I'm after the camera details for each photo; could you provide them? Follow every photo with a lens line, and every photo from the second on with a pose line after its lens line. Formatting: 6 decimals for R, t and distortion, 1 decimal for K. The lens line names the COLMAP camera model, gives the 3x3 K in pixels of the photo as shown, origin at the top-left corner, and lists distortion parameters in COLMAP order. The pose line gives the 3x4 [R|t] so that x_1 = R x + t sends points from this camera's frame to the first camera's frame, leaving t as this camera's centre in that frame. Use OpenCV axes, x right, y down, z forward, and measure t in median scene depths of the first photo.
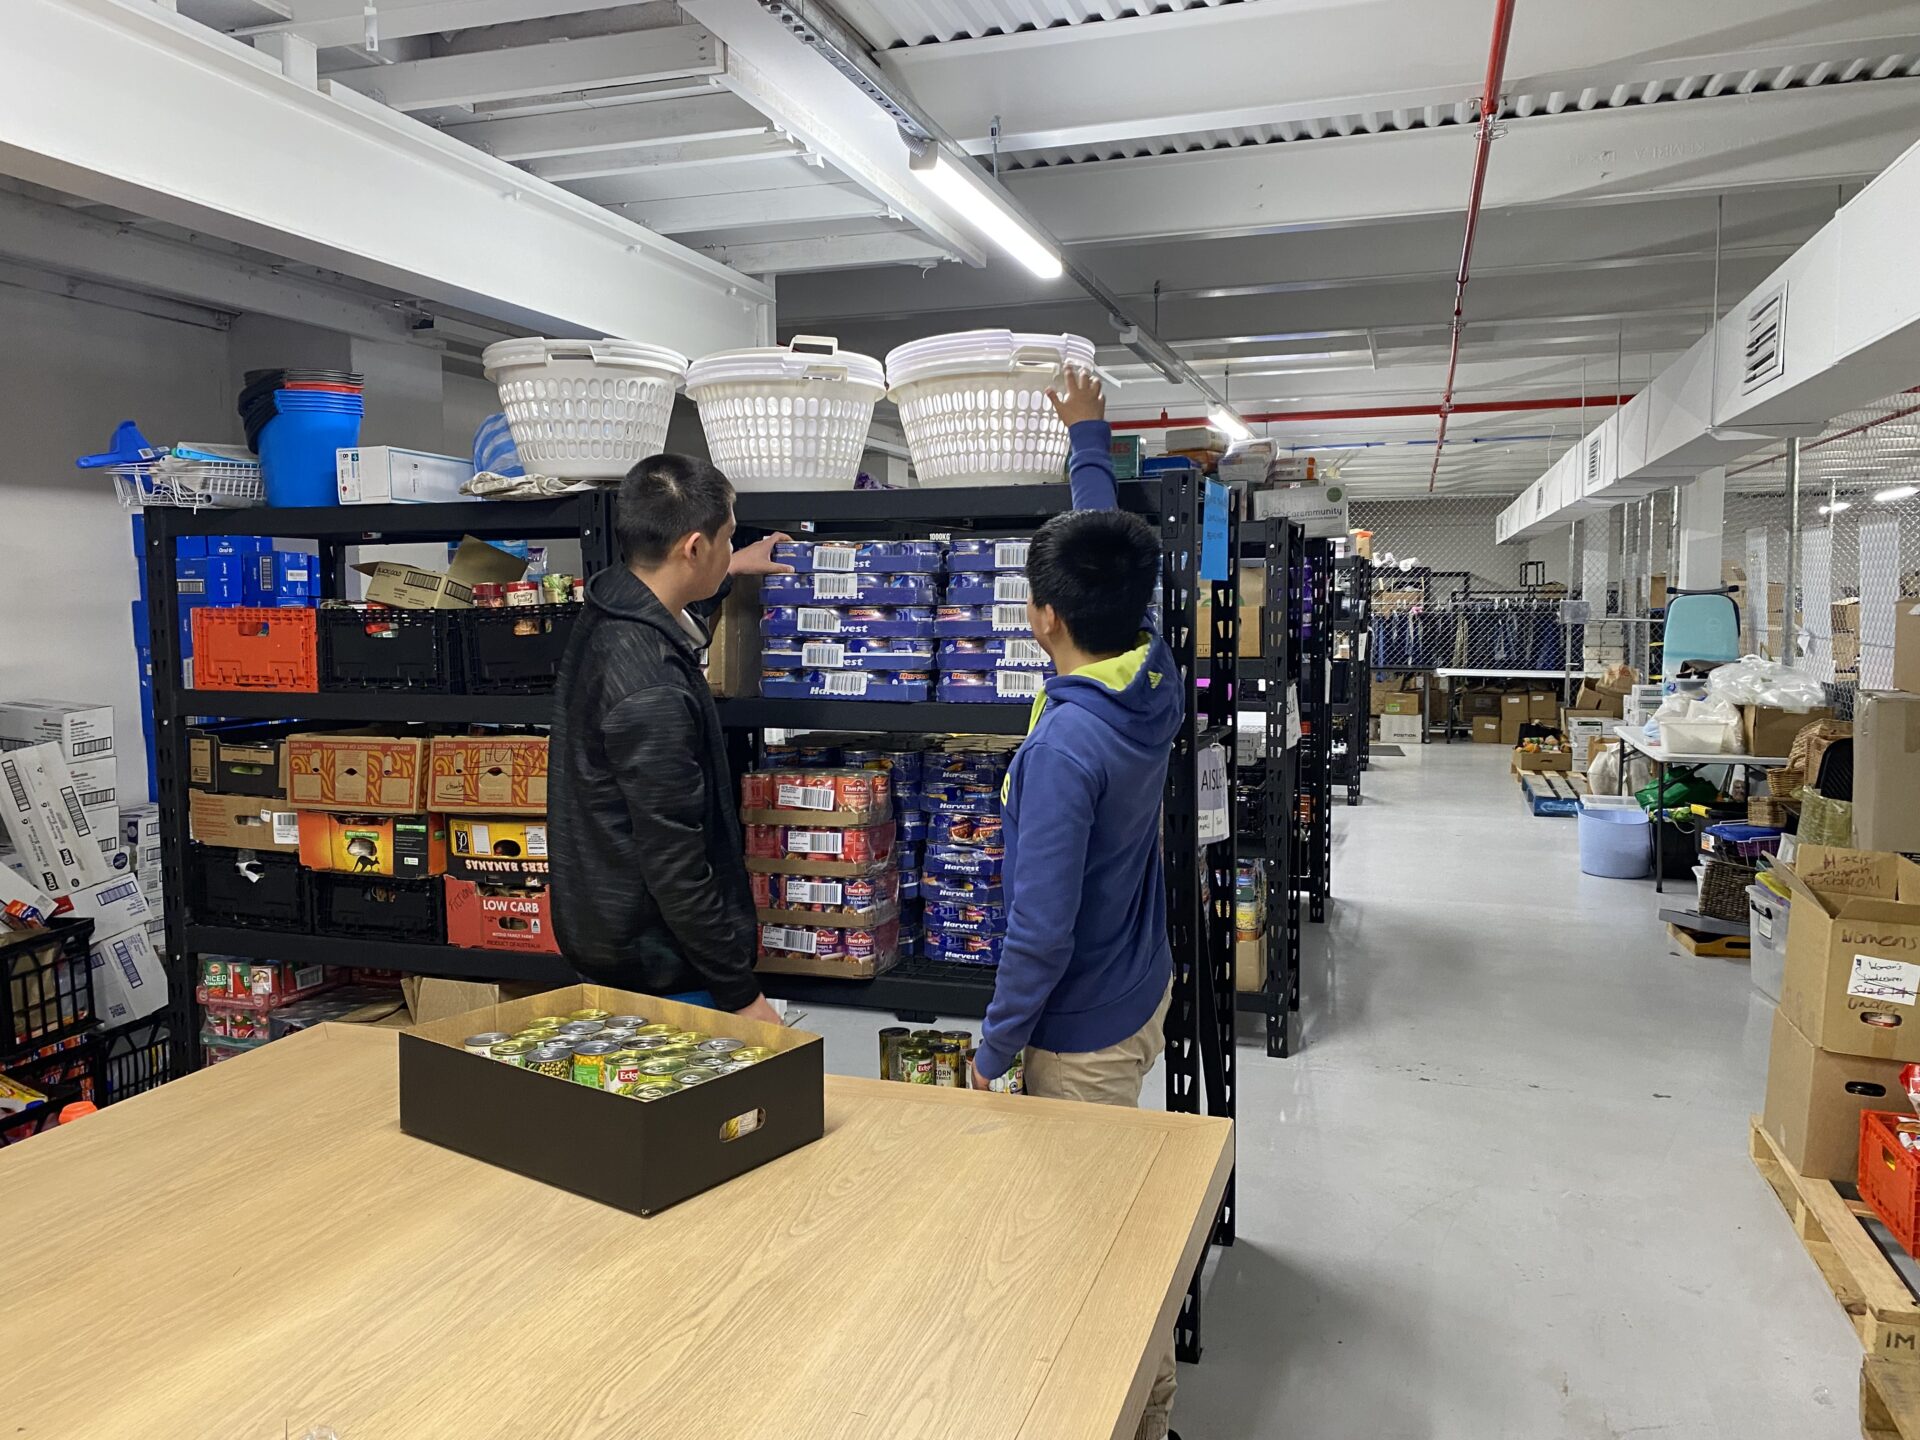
lens RADIAL K [[1469.9, 0, 954.2], [0, 1469.9, 698.0], [0, 0, 1]] dist [0.032200, -0.047183]
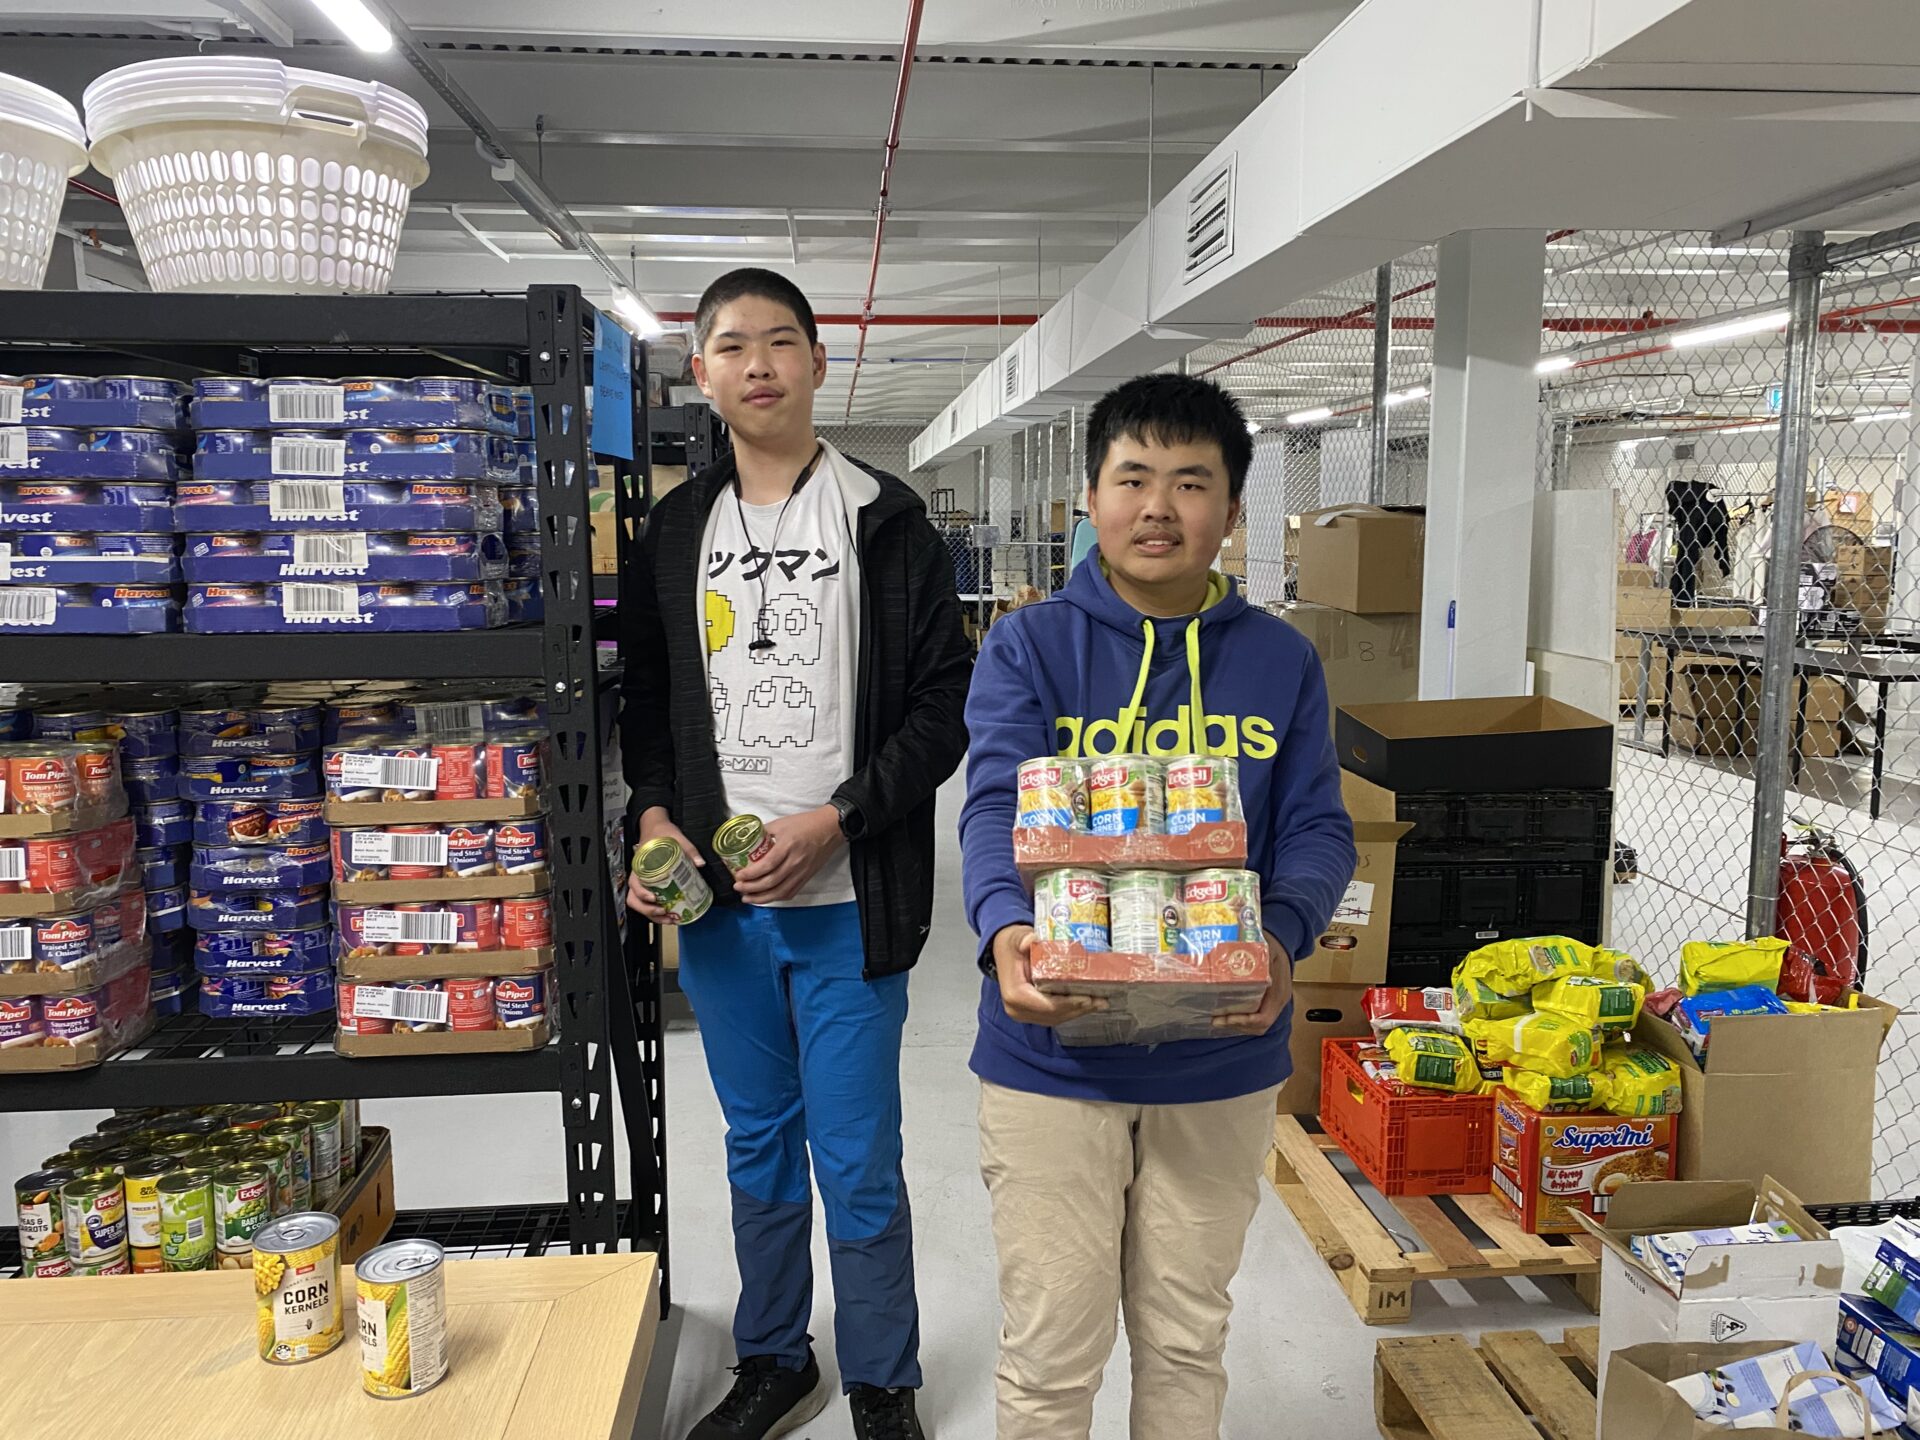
lens RADIAL K [[1457.5, 0, 906.6], [0, 1457.5, 712.8], [0, 0, 1]] dist [0.068553, 0.001856]
pose [[0.937573, -0.044897, 0.344878, 0.055755], [0.025516, 0.997840, 0.060534, 0.006013], [-0.346851, -0.047955, 0.936694, 0.264903]]
